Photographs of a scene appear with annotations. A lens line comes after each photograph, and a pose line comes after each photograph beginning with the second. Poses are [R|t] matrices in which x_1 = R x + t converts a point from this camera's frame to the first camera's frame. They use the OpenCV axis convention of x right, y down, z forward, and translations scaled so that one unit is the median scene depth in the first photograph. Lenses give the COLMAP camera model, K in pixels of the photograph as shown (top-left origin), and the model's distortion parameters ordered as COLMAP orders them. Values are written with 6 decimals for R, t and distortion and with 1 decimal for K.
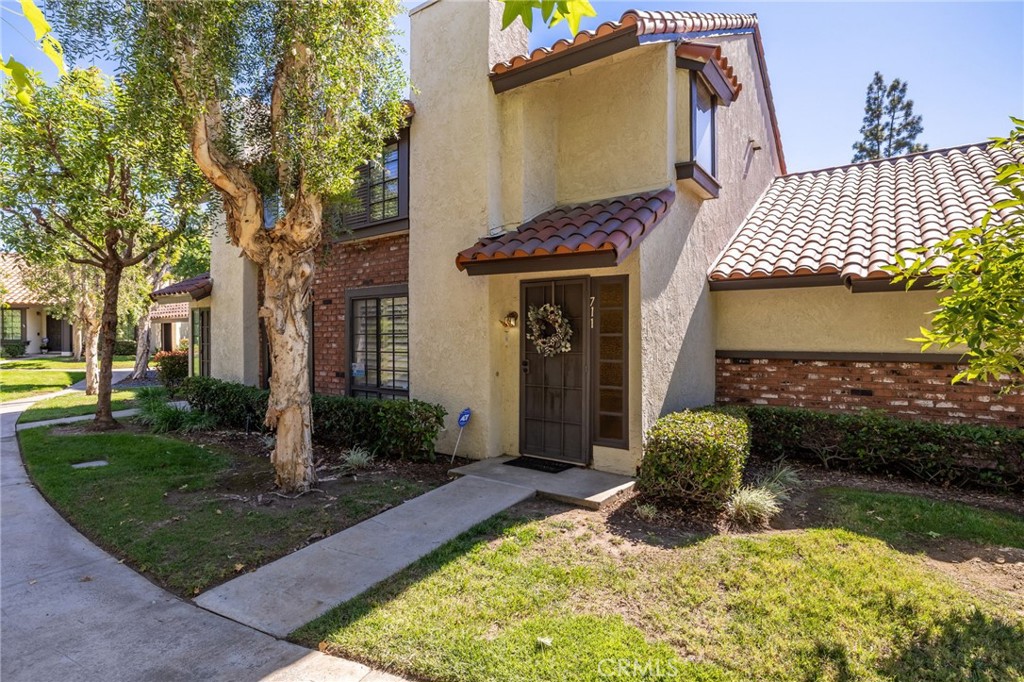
lens RADIAL K [[492.0, 0, 512.0], [0, 492.0, 341.0], [0, 0, 1]] dist [-0.001900, -0.000203]
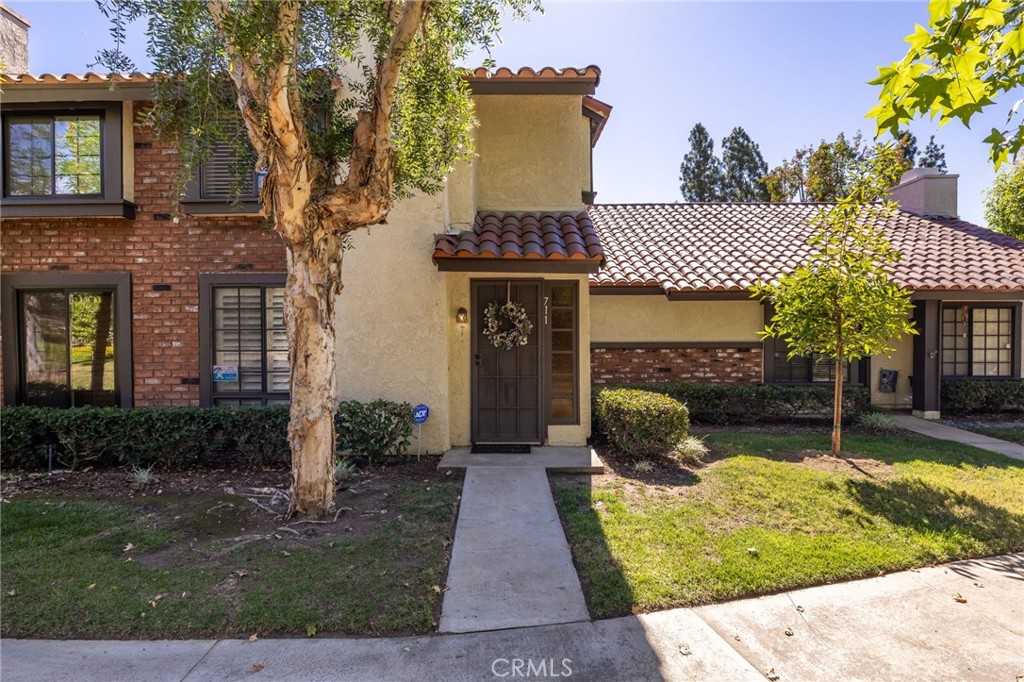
lens RADIAL K [[476.9, 0, 510.3], [0, 476.9, 337.9], [0, 0, 1]] dist [-0.003269, -0.000020]
pose [[0.825151, -0.009700, 0.564830, -0.521754], [0.008674, 0.999952, 0.004501, 0.000447], [-0.564846, 0.001185, 0.825195, 0.117145]]
